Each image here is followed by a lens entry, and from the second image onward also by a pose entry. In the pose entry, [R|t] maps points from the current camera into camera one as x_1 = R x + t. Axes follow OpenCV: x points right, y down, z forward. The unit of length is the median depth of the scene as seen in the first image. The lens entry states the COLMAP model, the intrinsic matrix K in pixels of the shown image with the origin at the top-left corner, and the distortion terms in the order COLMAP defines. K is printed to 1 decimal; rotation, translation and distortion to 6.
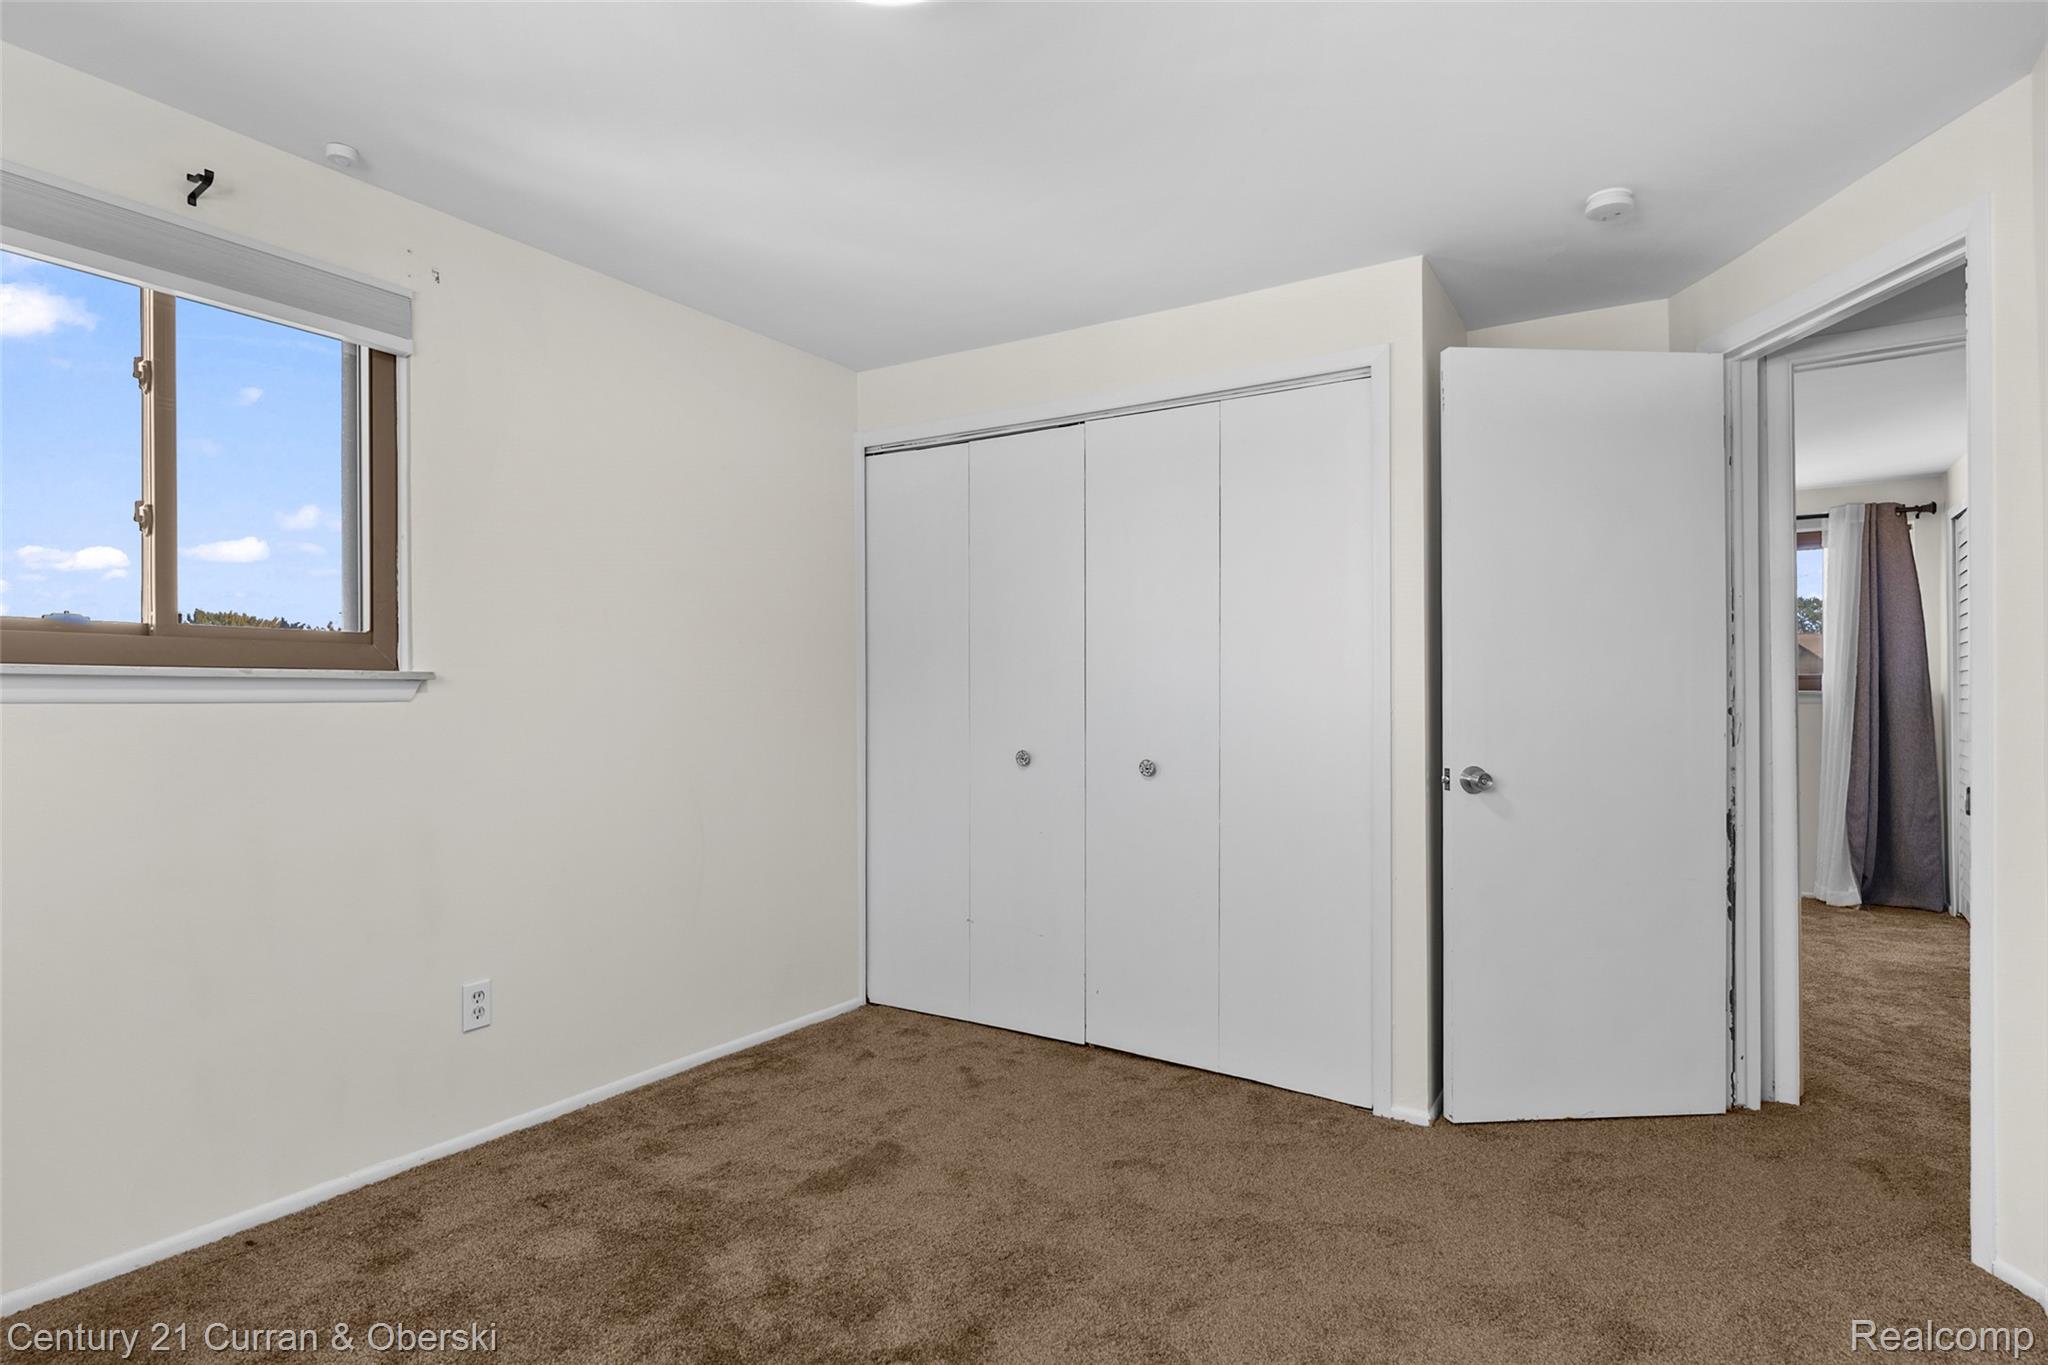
lens RADIAL K [[1067.9, 0, 1022.7], [0, 1067.9, 696.7], [0, 0, 1]] dist [-0.006413, -0.000633]
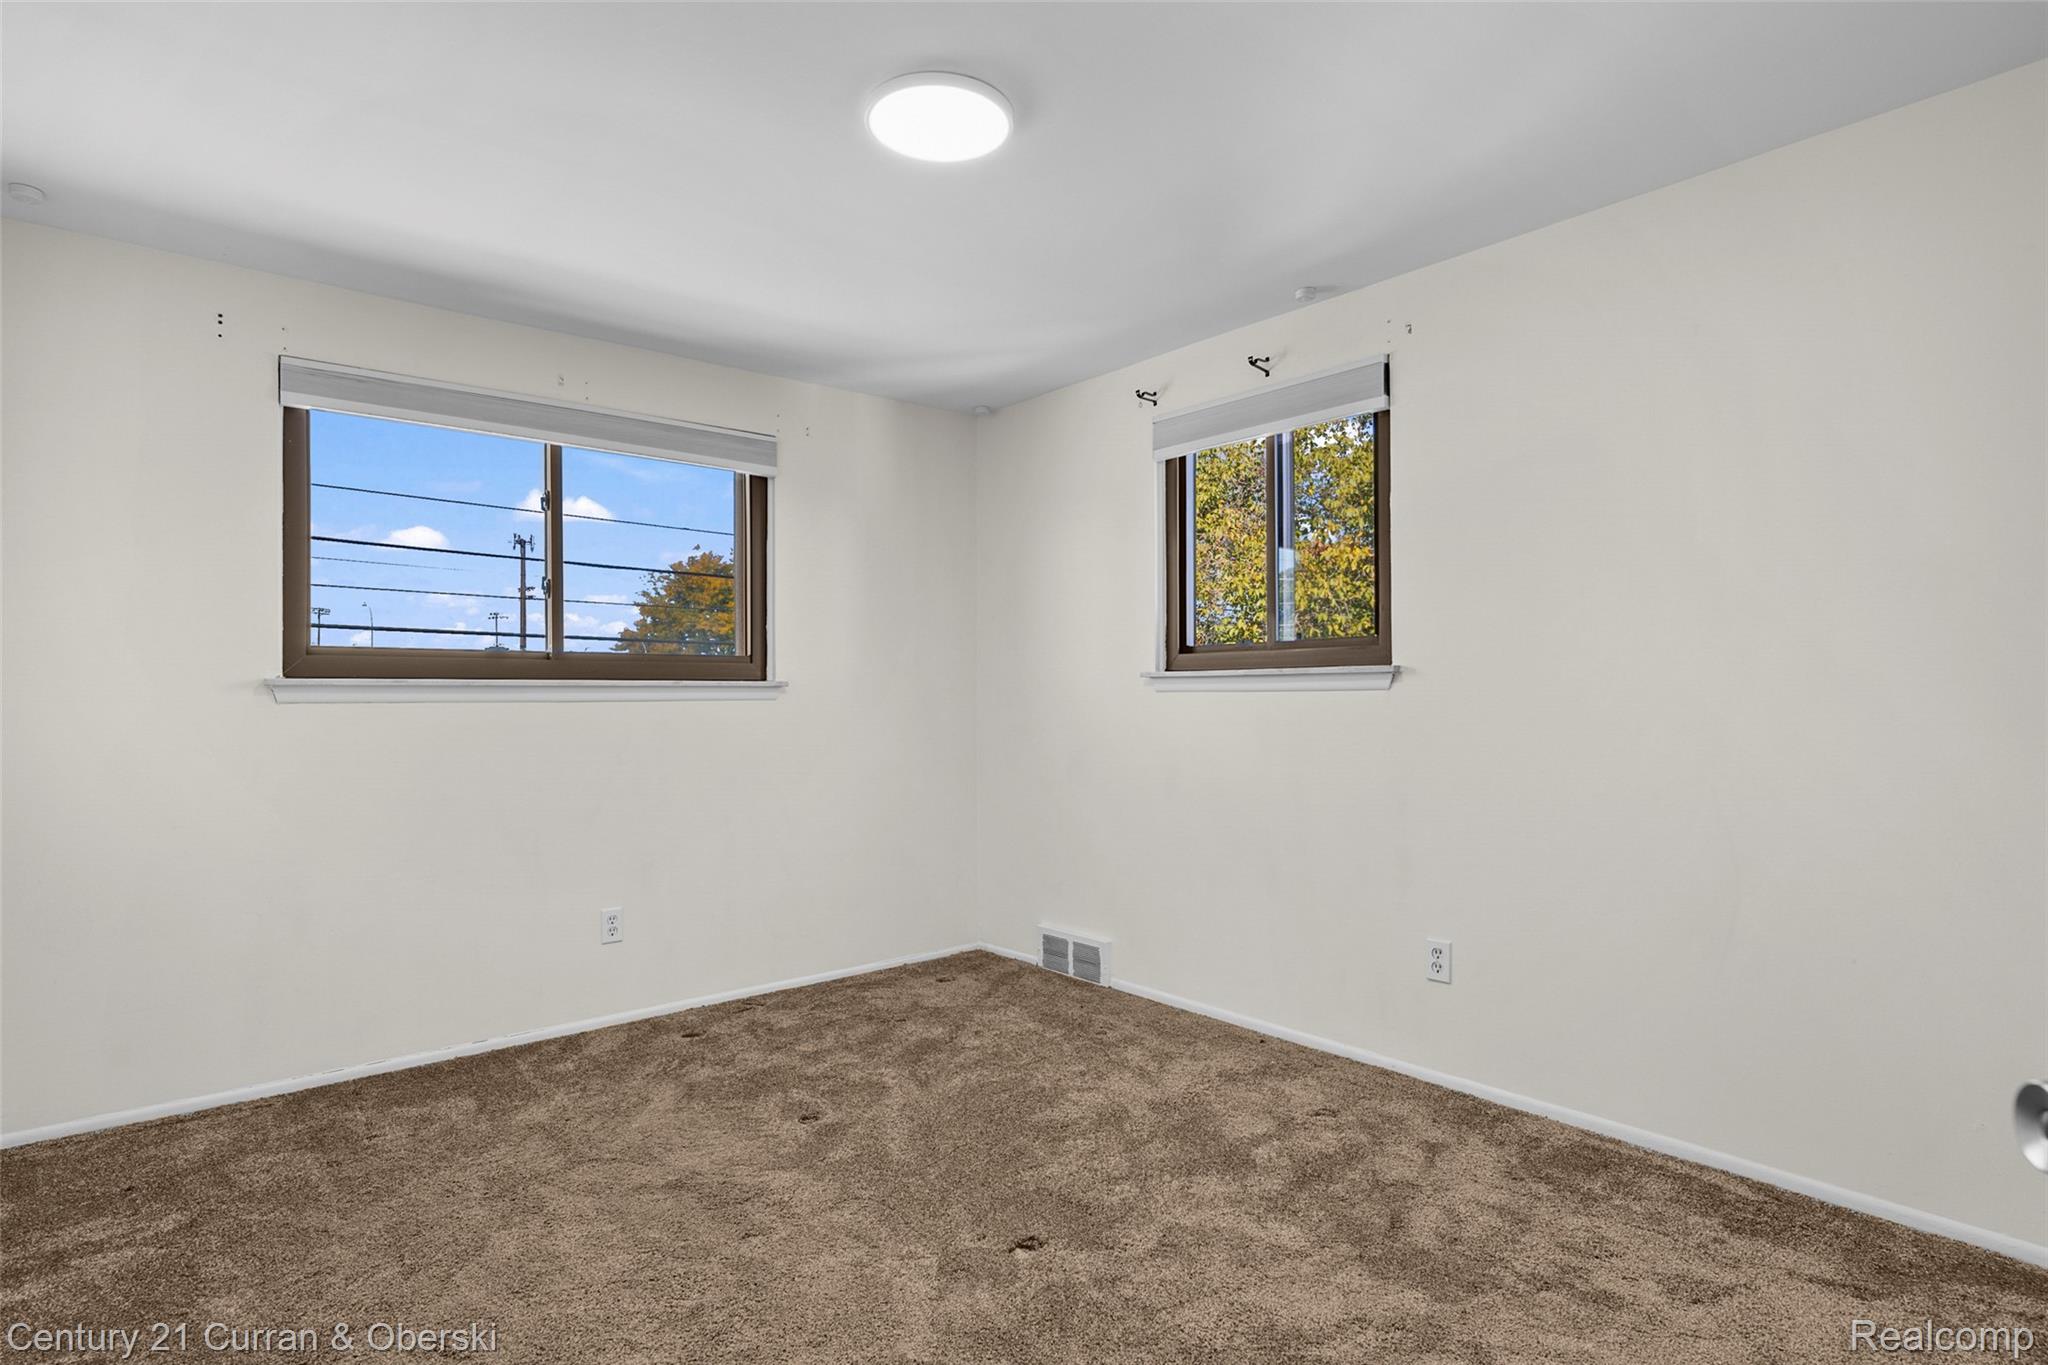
lens RADIAL K [[1067.9, 0, 1024.5], [0, 1067.9, 689.6], [0, 0, 1]] dist [-0.006413, -0.000633]
pose [[-0.302672, 0.003189, -0.953089, 0.685184], [0.008807, 0.999961, 0.000549, -0.000152], [0.953054, -0.008227, -0.302688, 0.922564]]
